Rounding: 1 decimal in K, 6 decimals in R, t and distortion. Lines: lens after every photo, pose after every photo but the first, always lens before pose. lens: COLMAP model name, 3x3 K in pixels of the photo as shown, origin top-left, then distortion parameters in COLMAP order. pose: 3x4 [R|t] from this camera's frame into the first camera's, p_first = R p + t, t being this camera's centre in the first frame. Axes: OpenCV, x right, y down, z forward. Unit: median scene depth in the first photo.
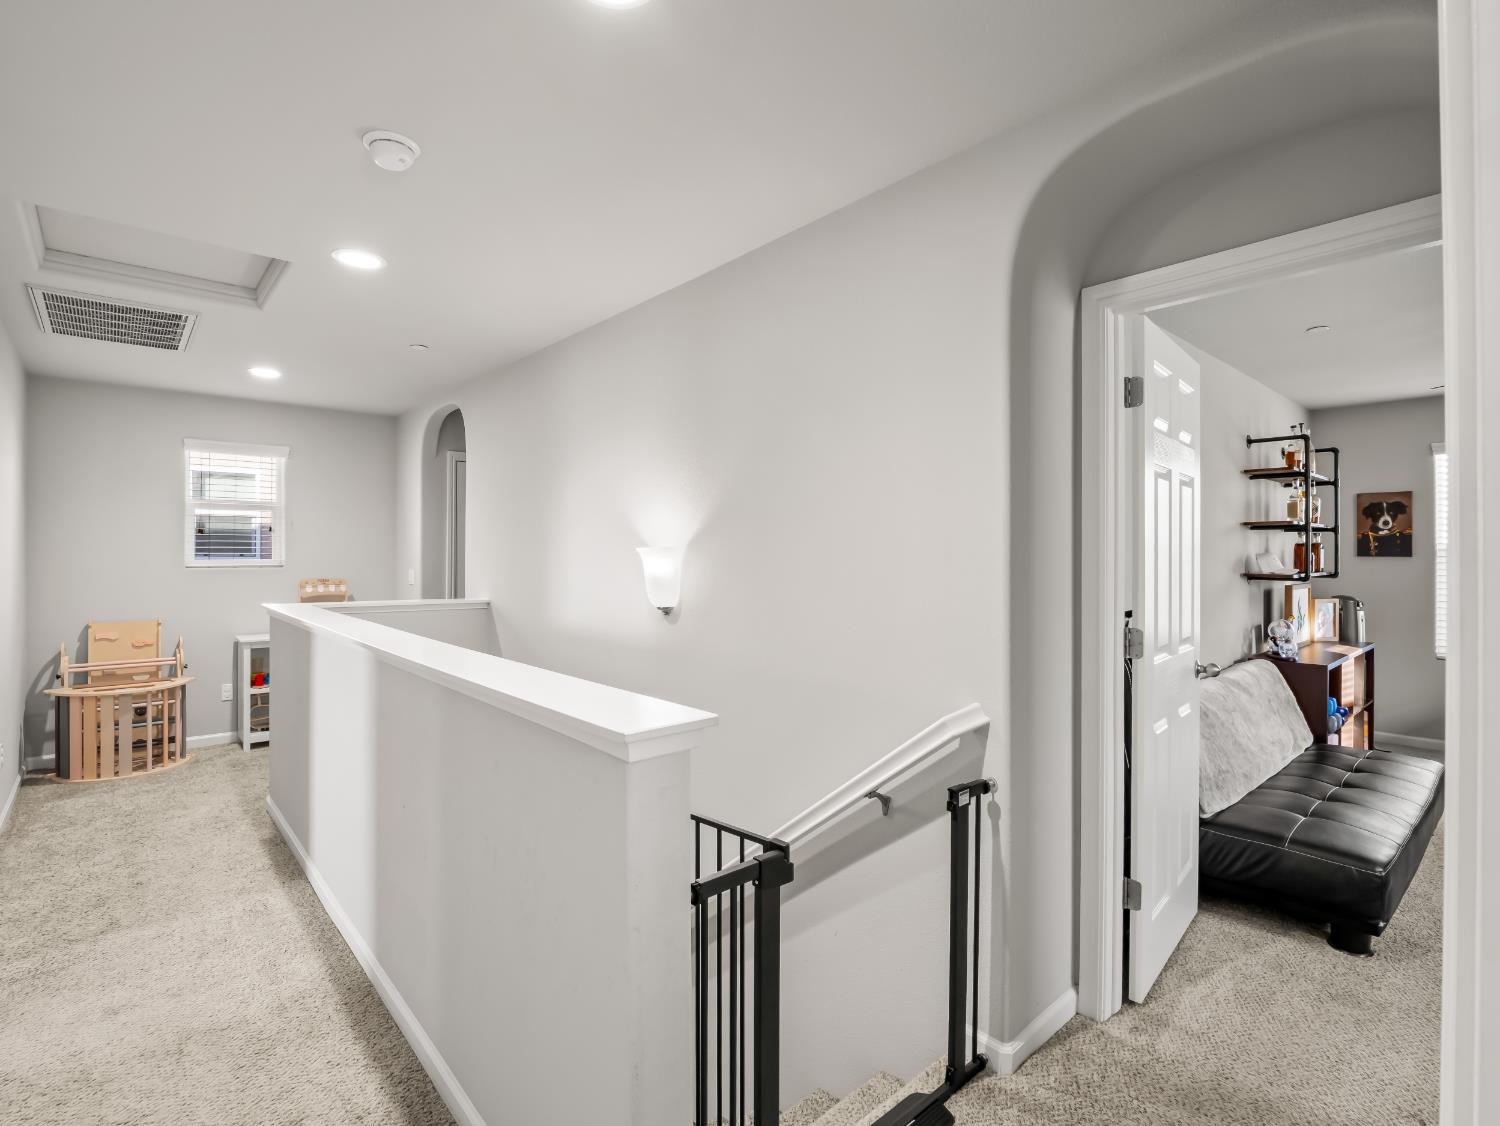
lens RADIAL K [[724.0, 0, 744.0], [0, 724.0, 561.0], [0, 0, 1]] dist [-0.018851, -0.000510]
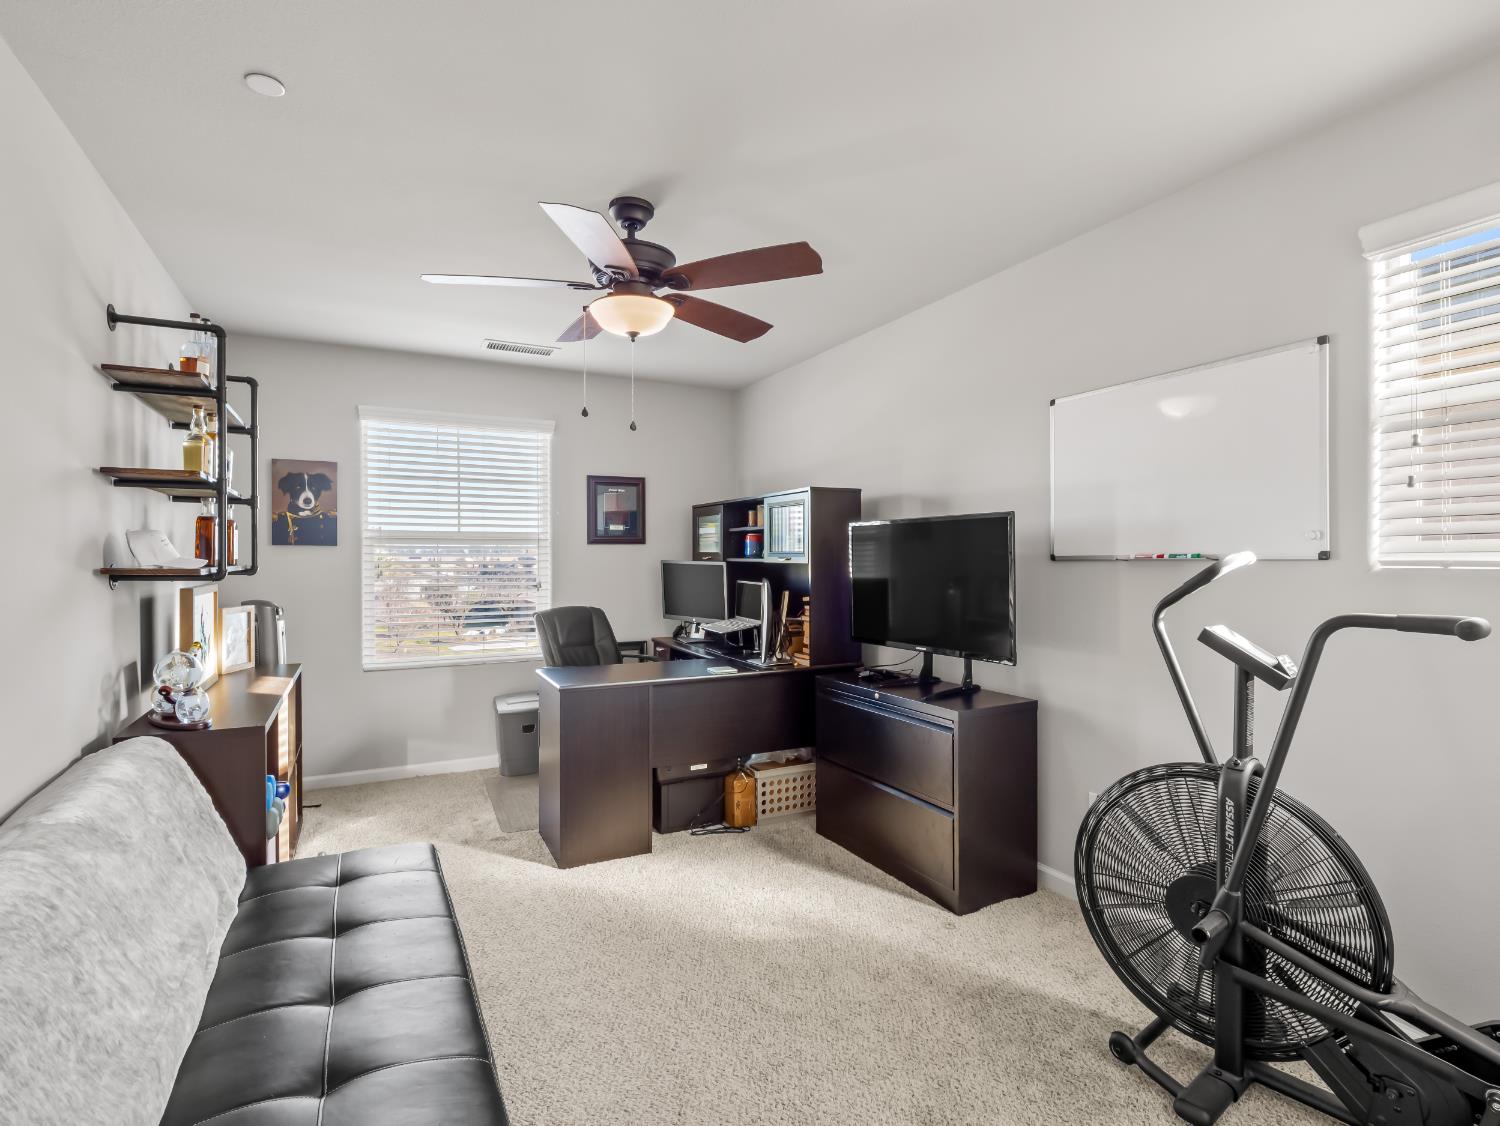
lens RADIAL K [[724.0, 0, 744.0], [0, 724.0, 561.0], [0, 0, 1]] dist [-0.018851, -0.000510]
pose [[0.225151, -0.003271, 0.974318, 0.295914], [0.006823, 0.999975, 0.001781, 0.013510], [-0.974300, 0.006247, 0.225167, 0.425986]]
